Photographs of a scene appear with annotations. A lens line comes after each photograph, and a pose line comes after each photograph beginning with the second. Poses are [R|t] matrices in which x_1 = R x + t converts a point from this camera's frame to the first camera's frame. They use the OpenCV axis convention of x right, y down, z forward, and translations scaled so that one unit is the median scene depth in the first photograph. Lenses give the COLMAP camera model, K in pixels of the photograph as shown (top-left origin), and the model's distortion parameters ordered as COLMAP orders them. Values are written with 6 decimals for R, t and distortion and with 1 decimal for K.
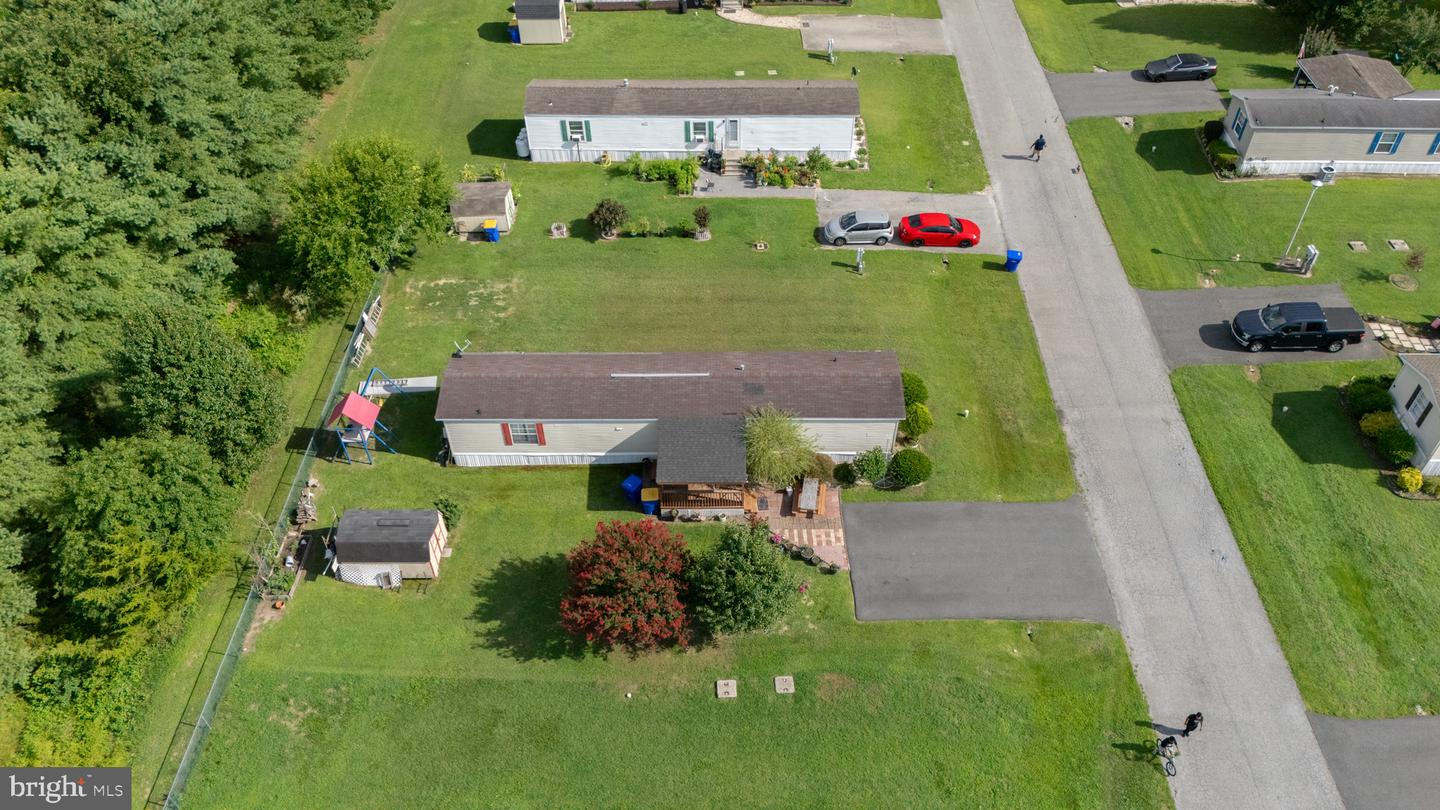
lens RADIAL K [[1064.6, 0, 721.7], [0, 1064.6, 401.6], [0, 0, 1]] dist [0.076521, -0.083491]
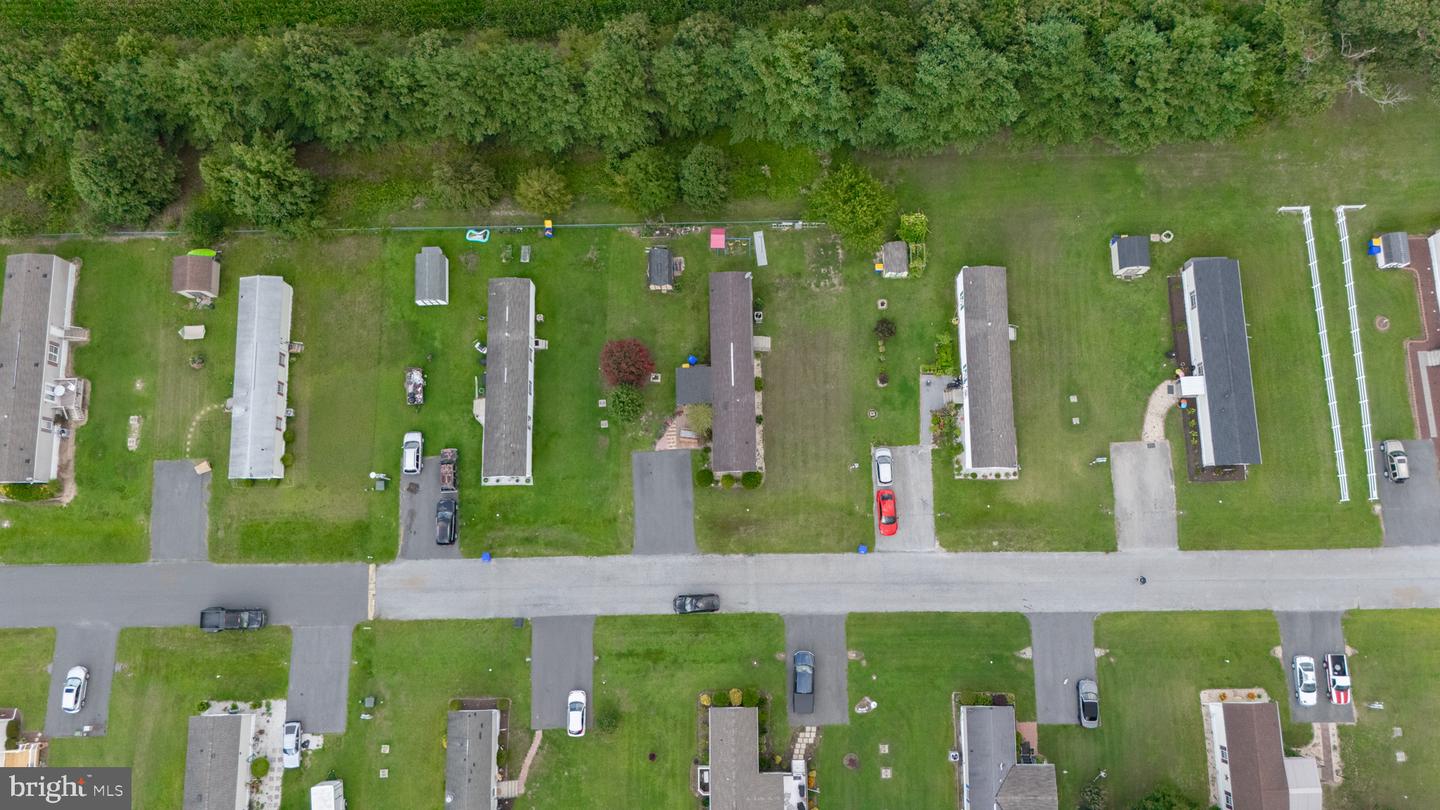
lens RADIAL K [[1064.6, 0, 721.7], [0, 1064.6, 401.6], [0, 0, 1]] dist [0.076521, -0.083491]
pose [[0.027005, 0.985214, -0.169185, 0.294723], [-0.683224, 0.141737, 0.716321, -1.186013], [0.729709, 0.096247, 0.676950, -0.389819]]
